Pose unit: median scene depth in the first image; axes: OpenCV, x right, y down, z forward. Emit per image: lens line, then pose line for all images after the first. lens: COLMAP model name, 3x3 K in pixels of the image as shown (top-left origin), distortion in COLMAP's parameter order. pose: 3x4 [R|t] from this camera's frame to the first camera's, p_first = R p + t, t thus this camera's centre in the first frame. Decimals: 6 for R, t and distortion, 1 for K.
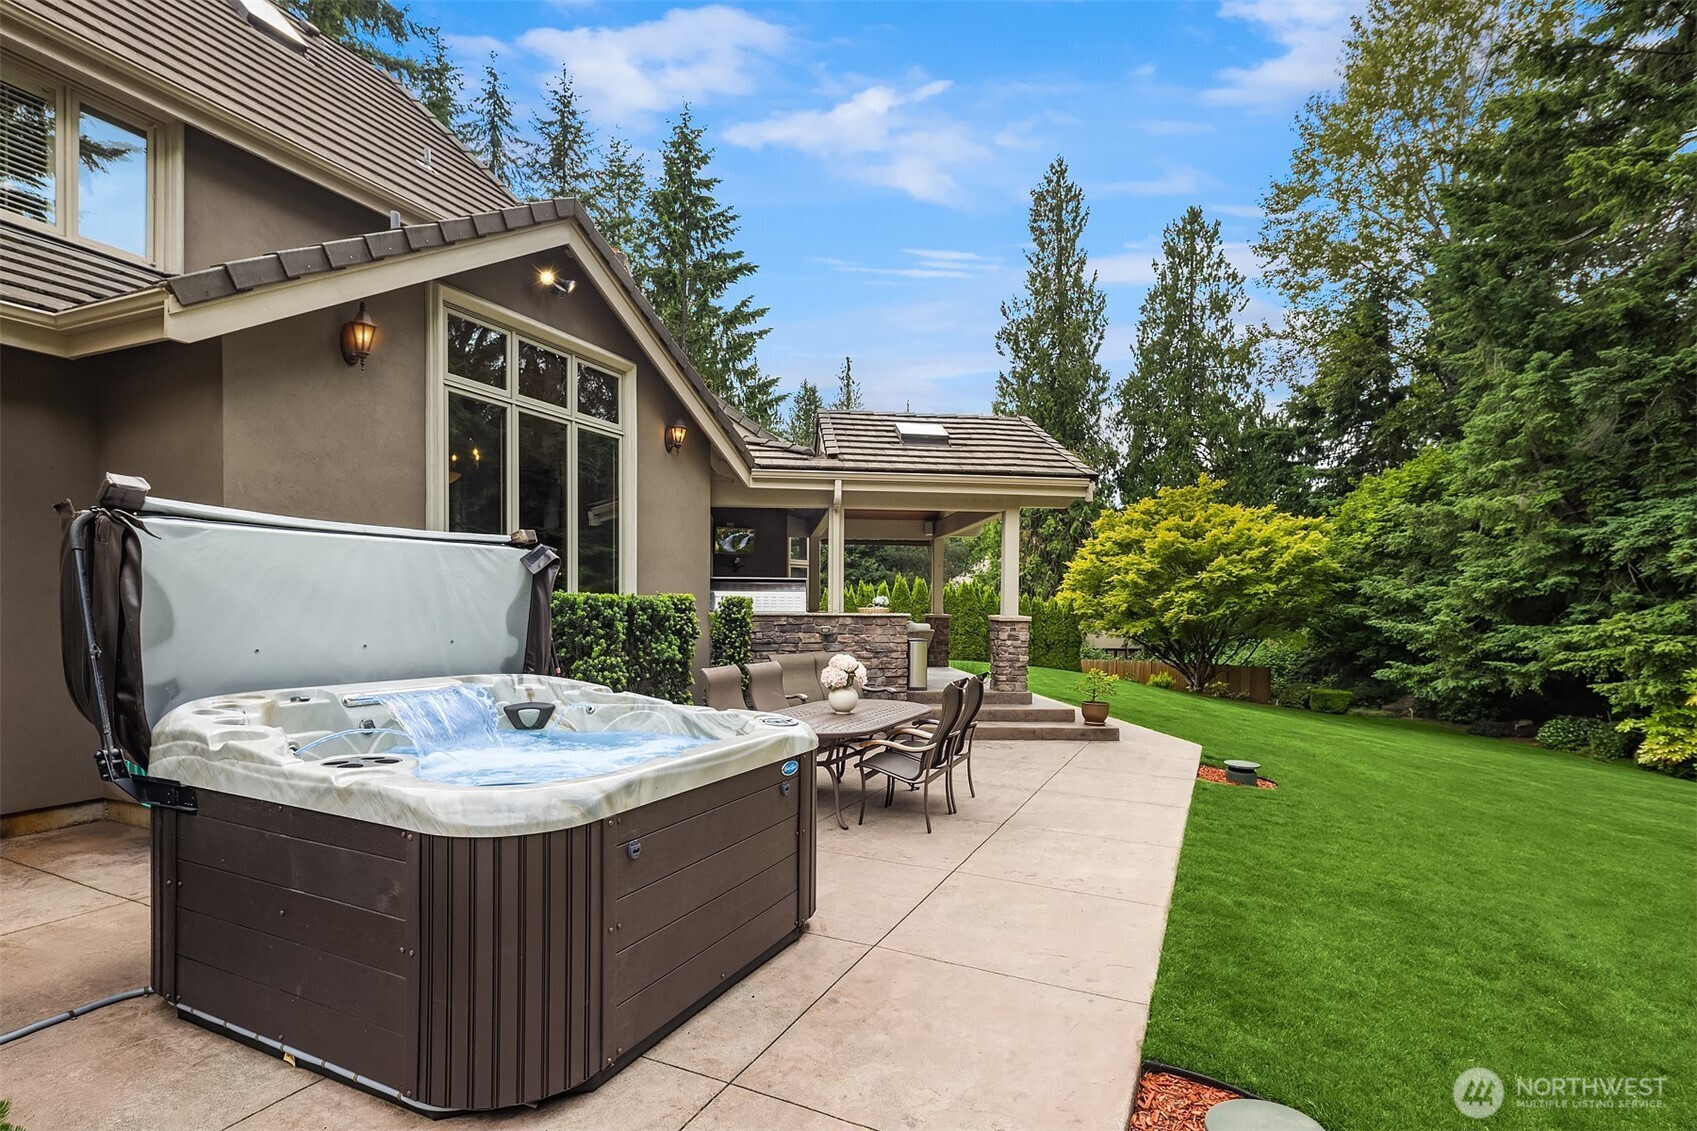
lens RADIAL K [[832.3, 0, 850.0], [0, 832.3, 610.8], [0, 0, 1]] dist [-0.000551, -0.000146]
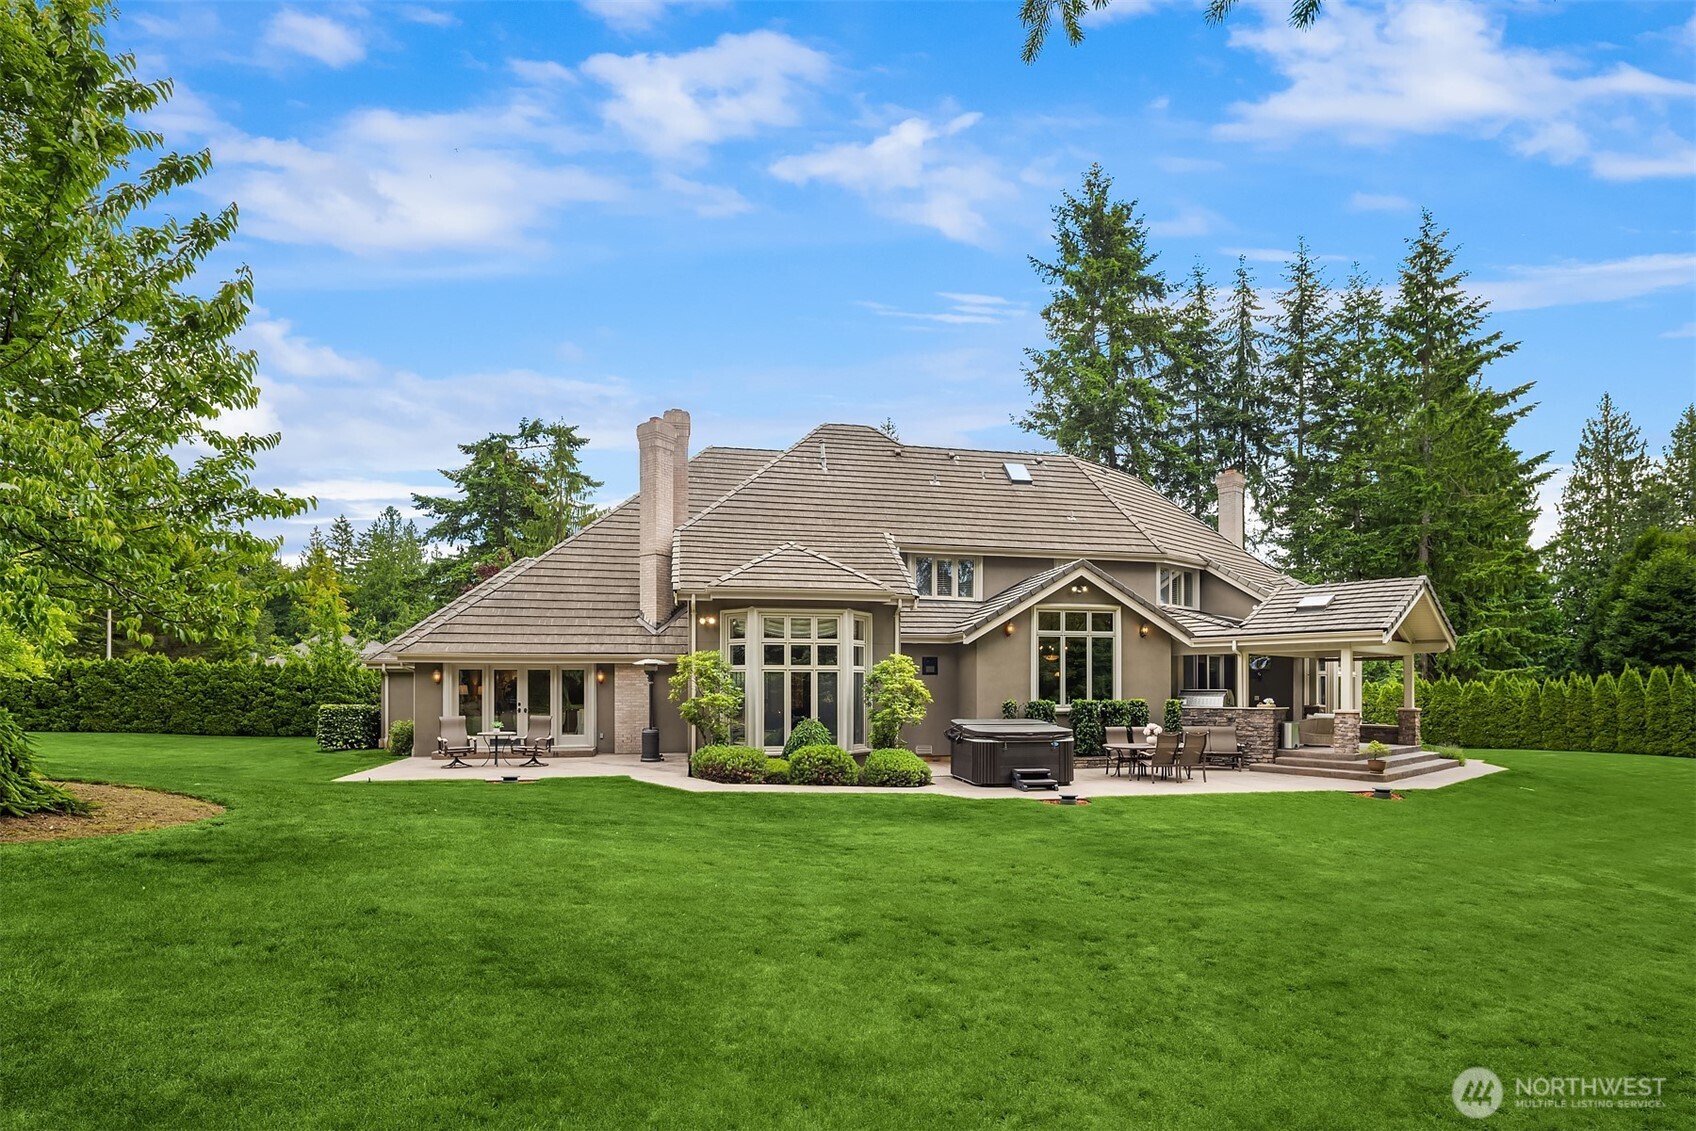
lens RADIAL K [[831.8, 0, 849.5], [0, 831.8, 610.8], [0, 0, 1]] dist [-0.000551, -0.000146]
pose [[0.573218, -0.077325, -0.815746, 0.226035], [-0.003734, 0.995281, -0.096967, -0.006517], [0.819395, 0.058629, 0.570224, -0.187791]]
